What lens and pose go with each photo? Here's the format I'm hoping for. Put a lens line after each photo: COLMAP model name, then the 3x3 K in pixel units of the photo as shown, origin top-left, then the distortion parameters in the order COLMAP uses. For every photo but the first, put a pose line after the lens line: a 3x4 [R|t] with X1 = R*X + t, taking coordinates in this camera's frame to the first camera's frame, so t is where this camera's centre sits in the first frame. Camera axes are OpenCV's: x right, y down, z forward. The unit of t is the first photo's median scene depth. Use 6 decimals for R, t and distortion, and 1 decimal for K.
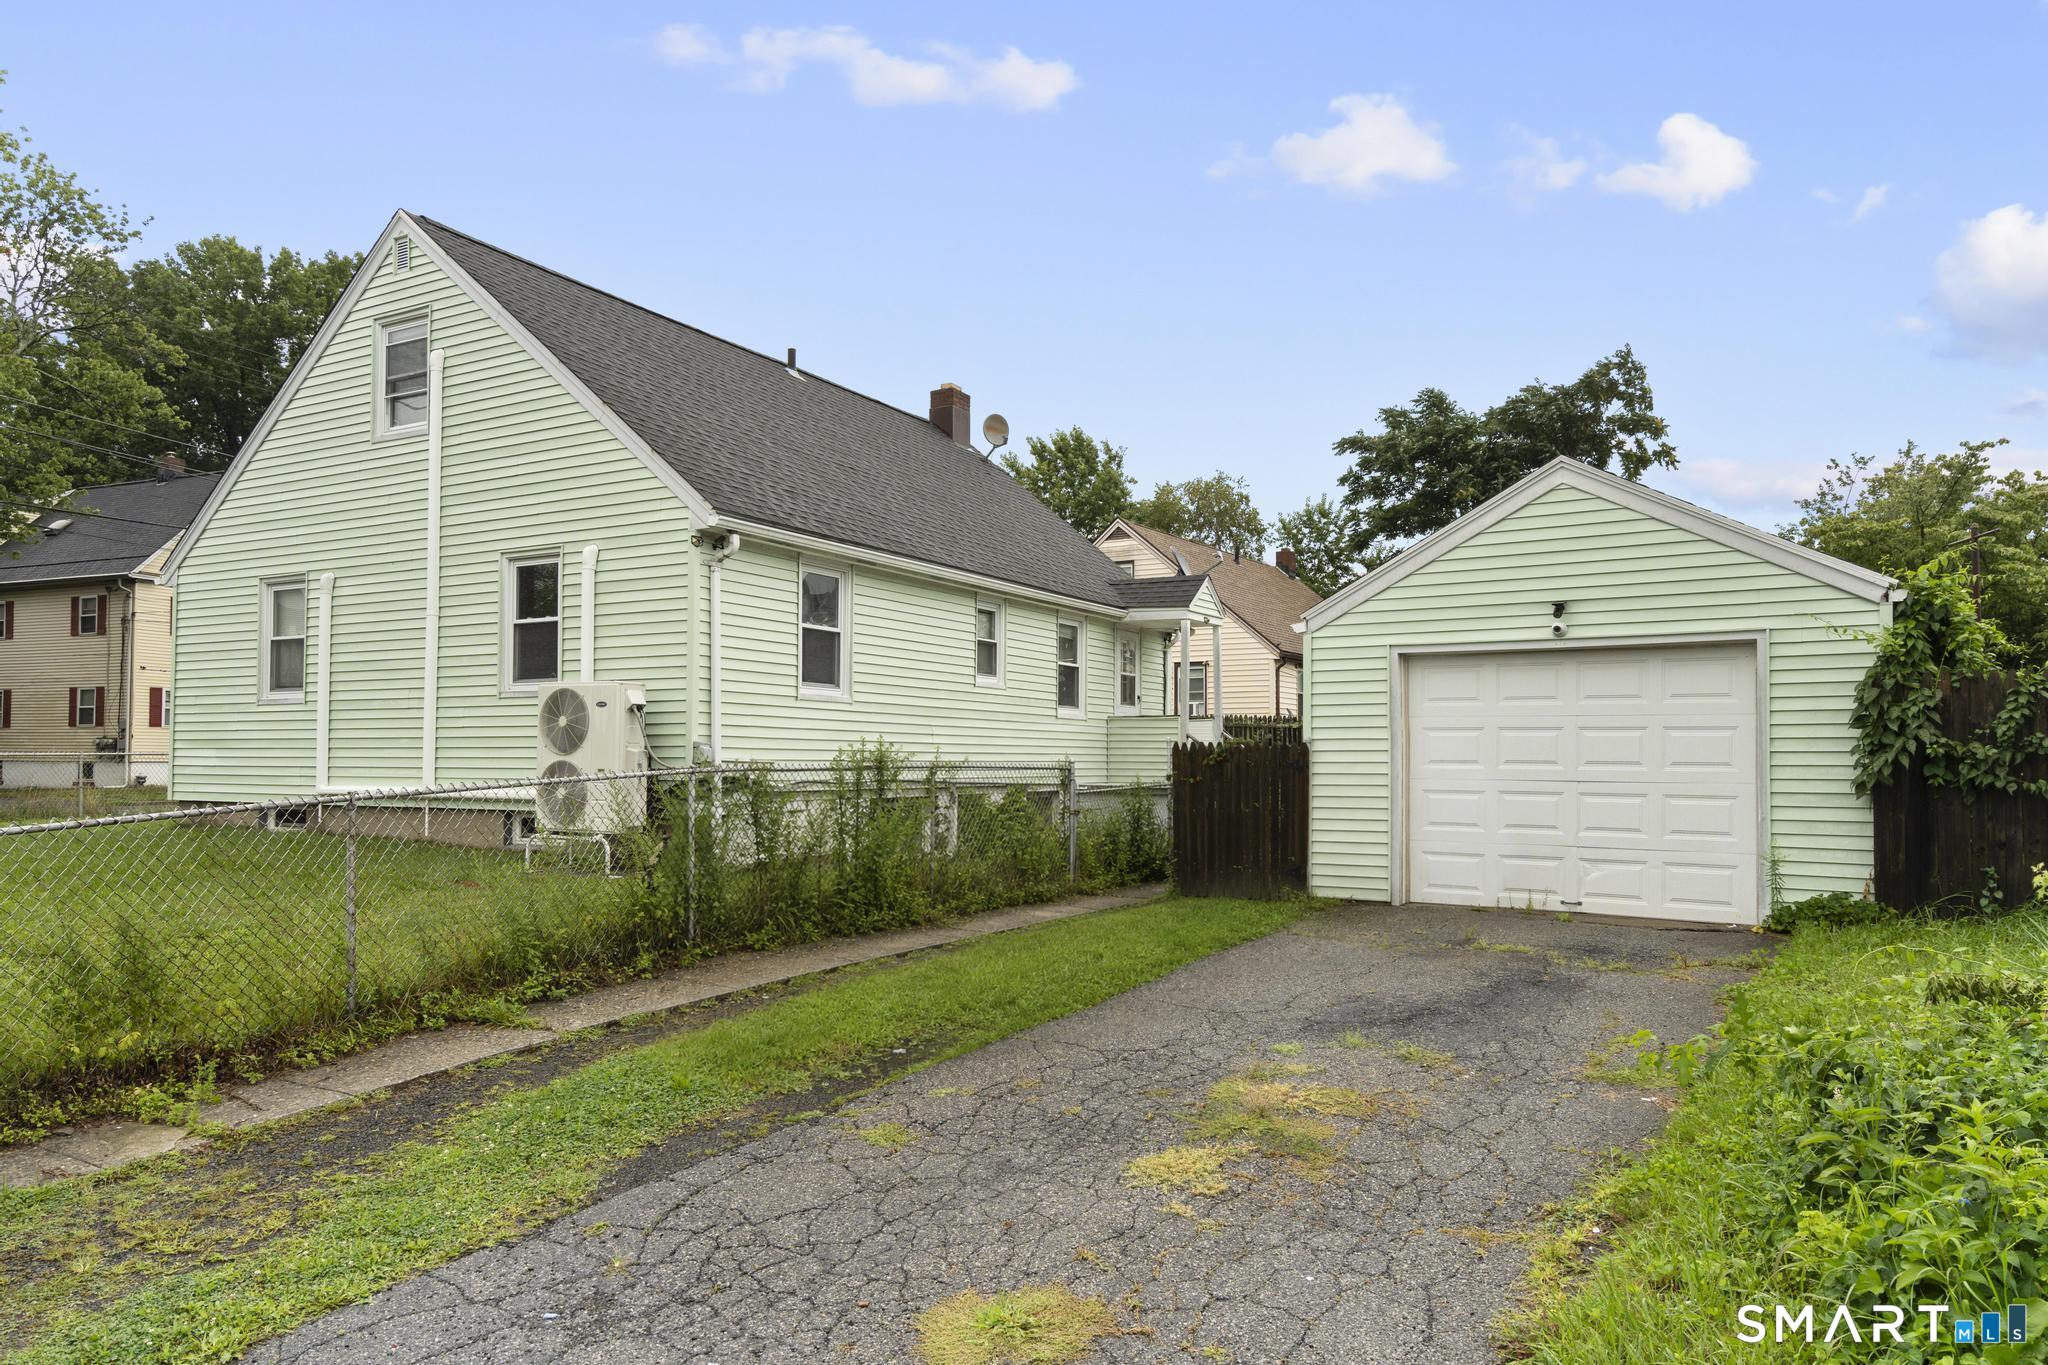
lens RADIAL K [[1333.3, 0, 1024.0], [0, 1333.3, 682.5], [0, 0, 1]] dist [0.001603, -0.000487]
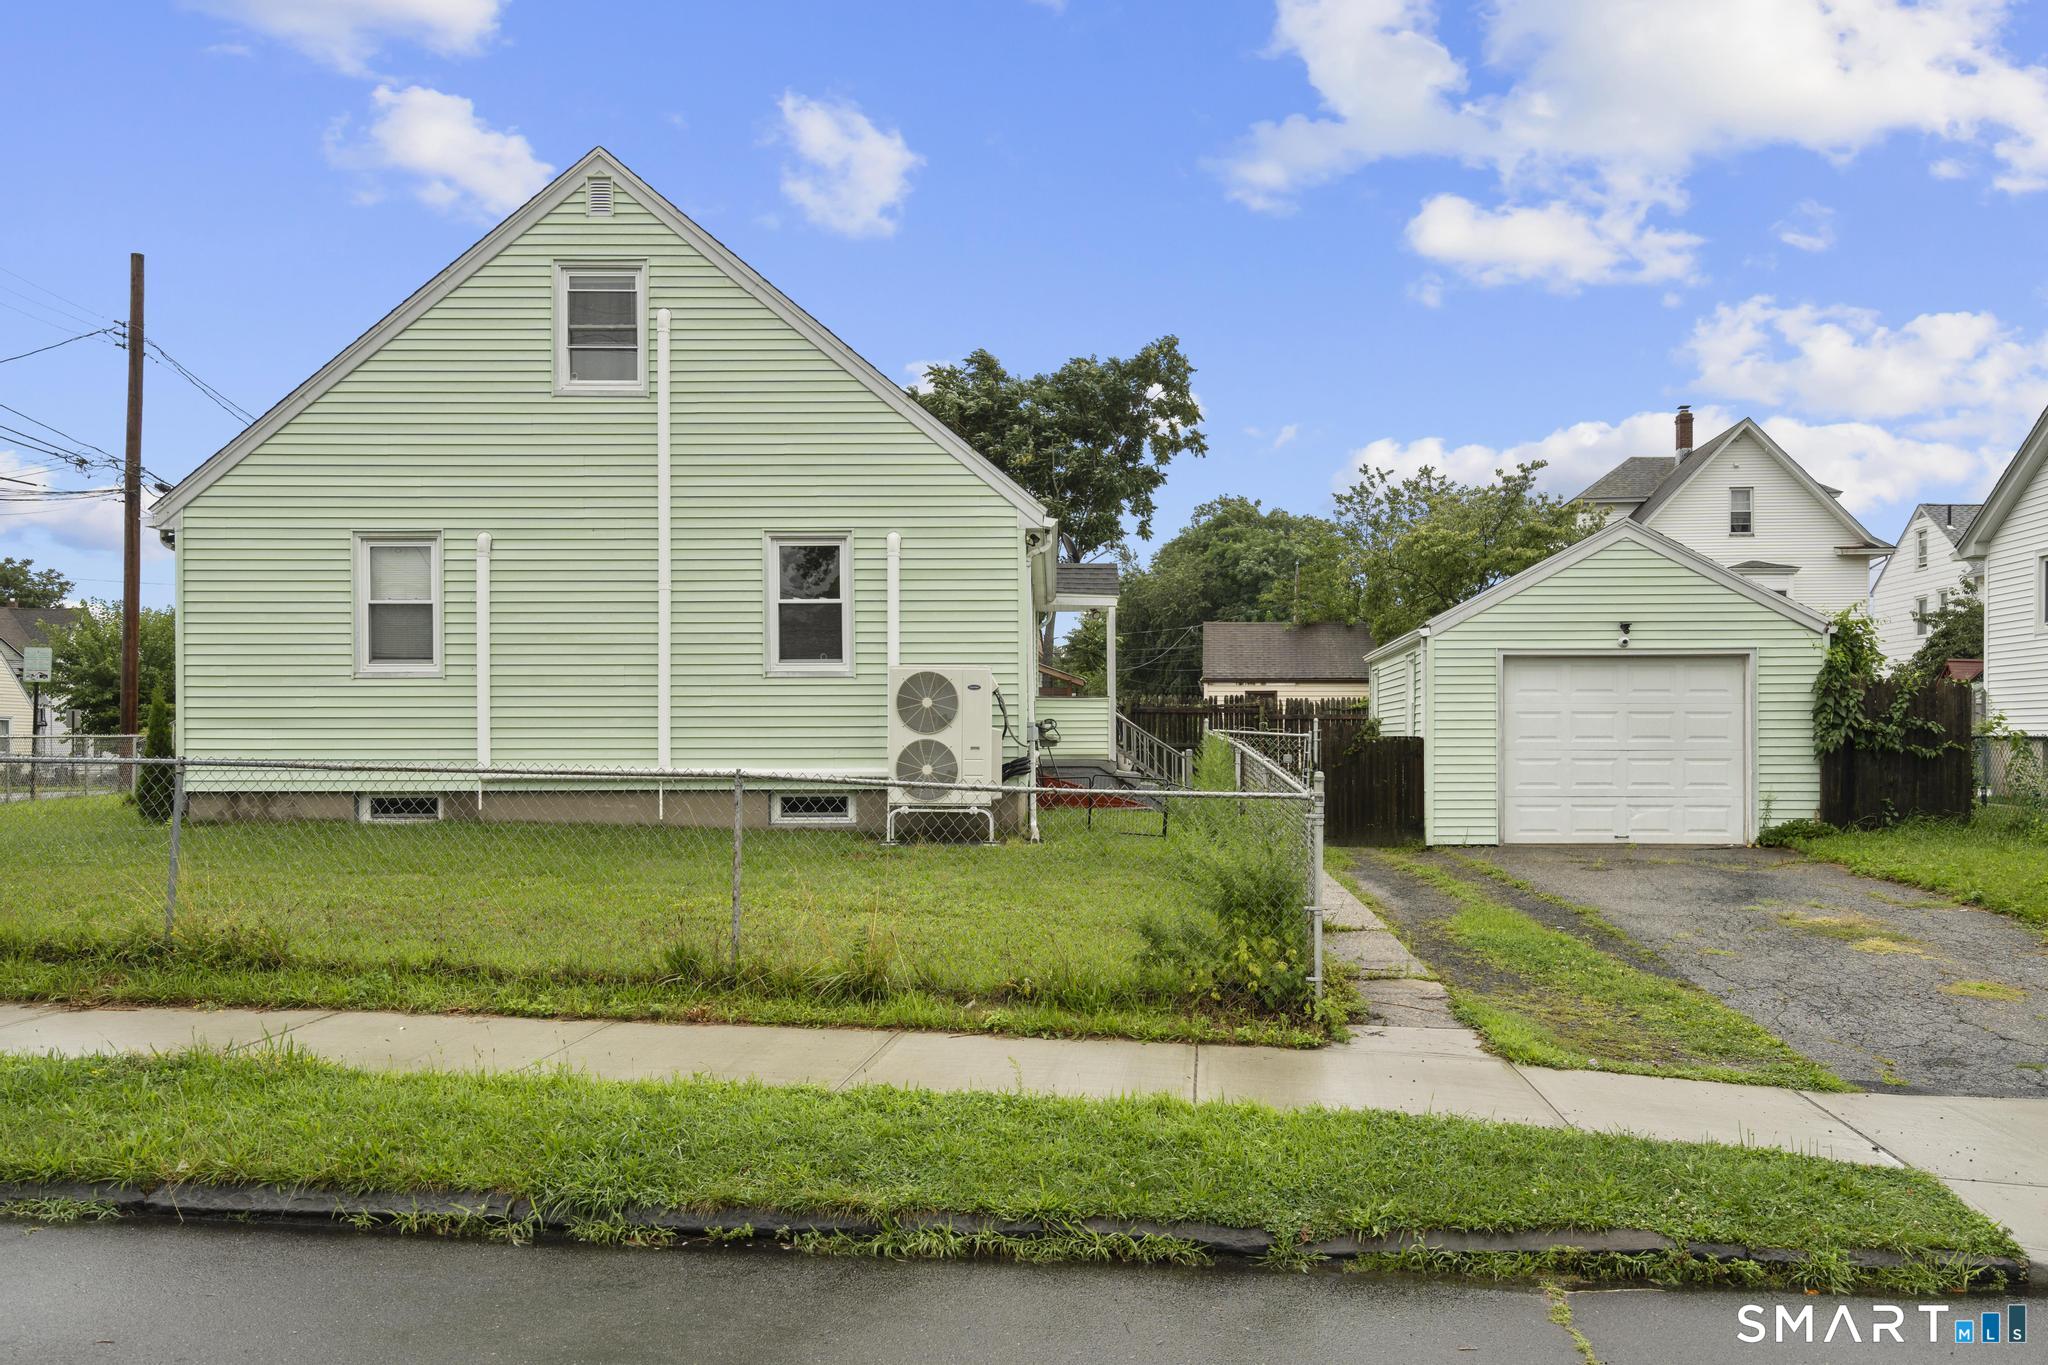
lens RADIAL K [[1708.0, 0, 1024.0], [0, 1708.0, 682.5], [0, 0, 1]] dist [0.000199, -0.001405]
pose [[0.865575, 0.012870, 0.500614, -0.879942], [-0.022438, 0.999662, 0.013097, -0.005620], [-0.500276, -0.022569, 0.865572, -0.201013]]
